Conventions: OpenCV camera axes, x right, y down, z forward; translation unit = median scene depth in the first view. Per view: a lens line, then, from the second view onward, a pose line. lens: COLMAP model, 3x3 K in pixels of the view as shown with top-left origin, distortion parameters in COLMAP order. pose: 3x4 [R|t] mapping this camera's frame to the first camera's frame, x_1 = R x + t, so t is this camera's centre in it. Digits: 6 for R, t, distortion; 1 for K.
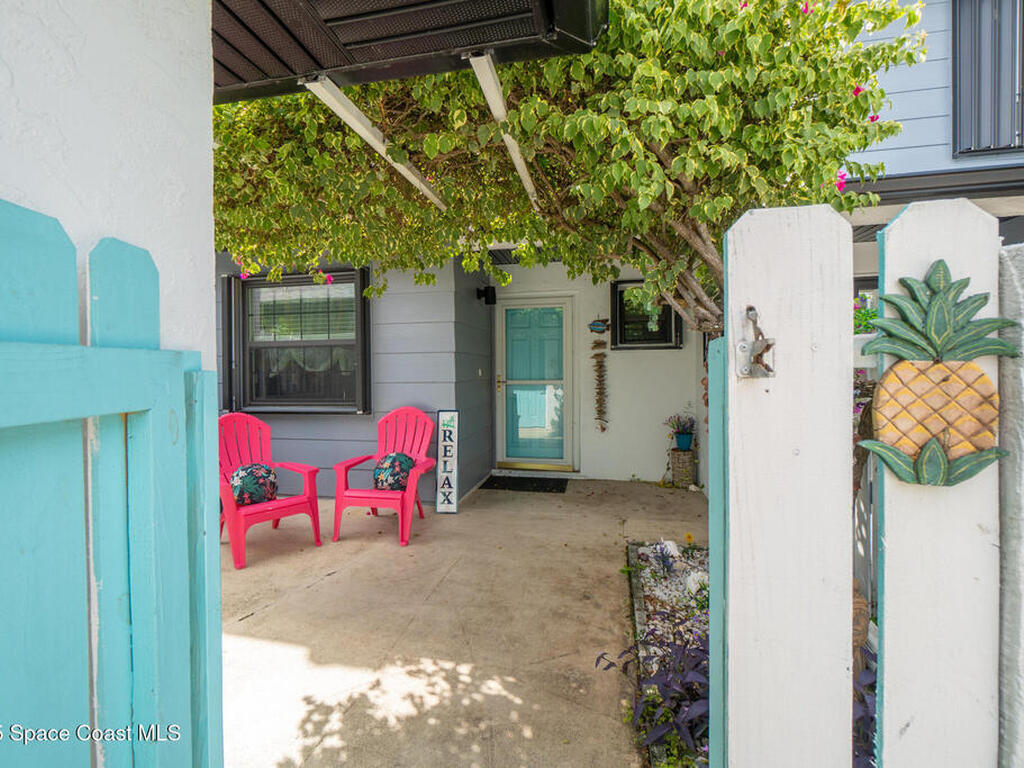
lens RADIAL K [[448.5, 0, 511.7], [0, 448.5, 376.6], [0, 0, 1]] dist [0.000568, 0.000062]
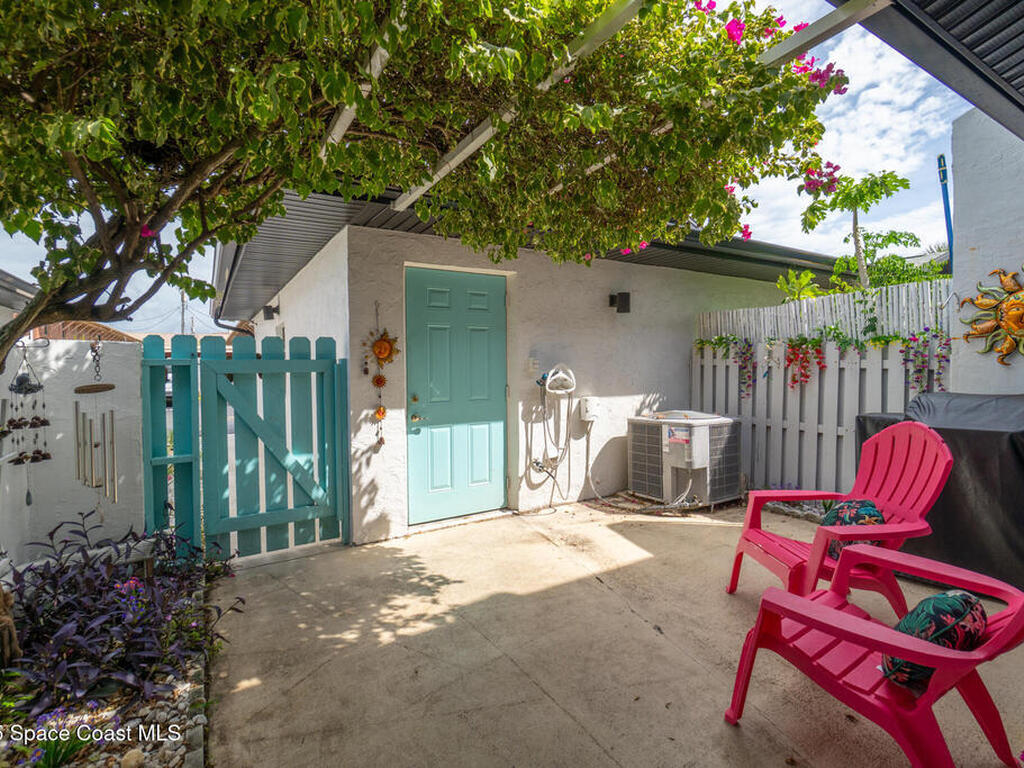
lens RADIAL K [[502.6, 0, 510.6], [0, 502.6, 382.8], [0, 0, 1]] dist [-0.001458, -0.000069]
pose [[-0.724743, 0.033692, -0.688195, 0.531768], [0.003238, 0.998959, 0.045497, -0.020515], [0.689012, 0.030745, -0.724098, 2.213416]]
